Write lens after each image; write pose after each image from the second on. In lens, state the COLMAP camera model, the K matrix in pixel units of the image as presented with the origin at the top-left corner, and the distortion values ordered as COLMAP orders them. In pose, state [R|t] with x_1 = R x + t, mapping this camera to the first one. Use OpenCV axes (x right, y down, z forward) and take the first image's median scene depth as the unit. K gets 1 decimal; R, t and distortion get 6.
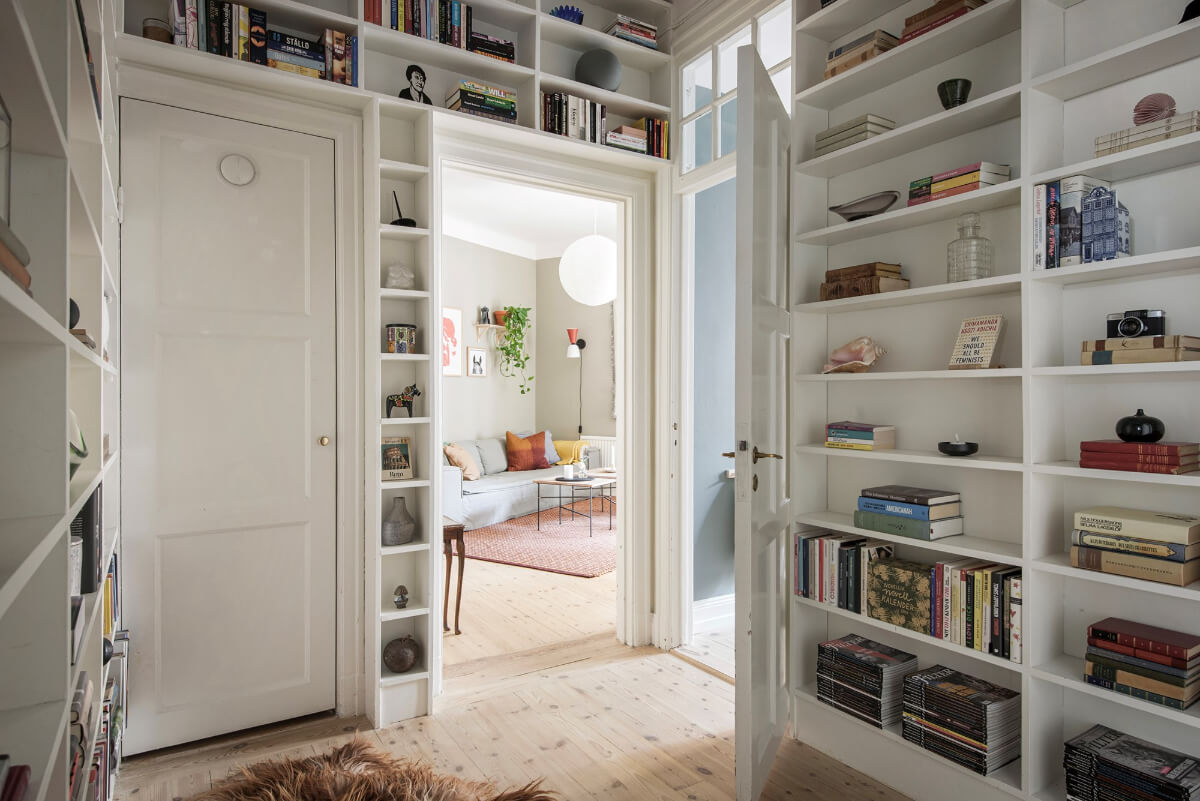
lens RADIAL K [[715.4, 0, 627.5], [0, 715.4, 409.8], [0, 0, 1]] dist [0.015261, -0.024976]
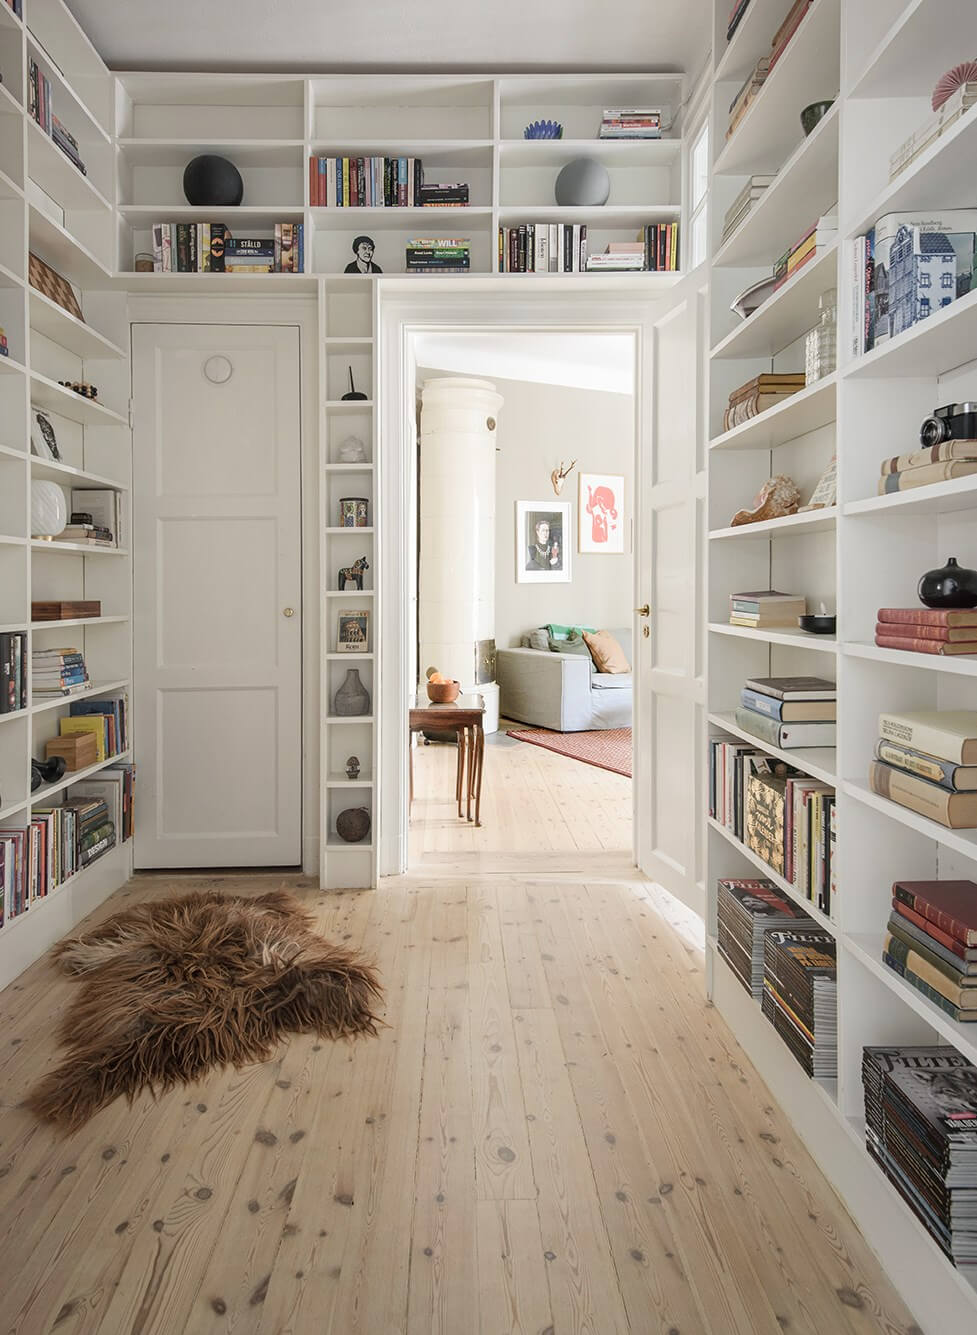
lens RADIAL K [[880.4, 0, 473.0], [0, 880.4, 615.3], [0, 0, 1]] dist [0.007685, -0.001747]
pose [[0.833878, 0.011536, -0.551829, 0.510685], [-0.003094, 0.999864, 0.016227, 0.025324], [0.551941, -0.011824, 0.833800, 0.057284]]
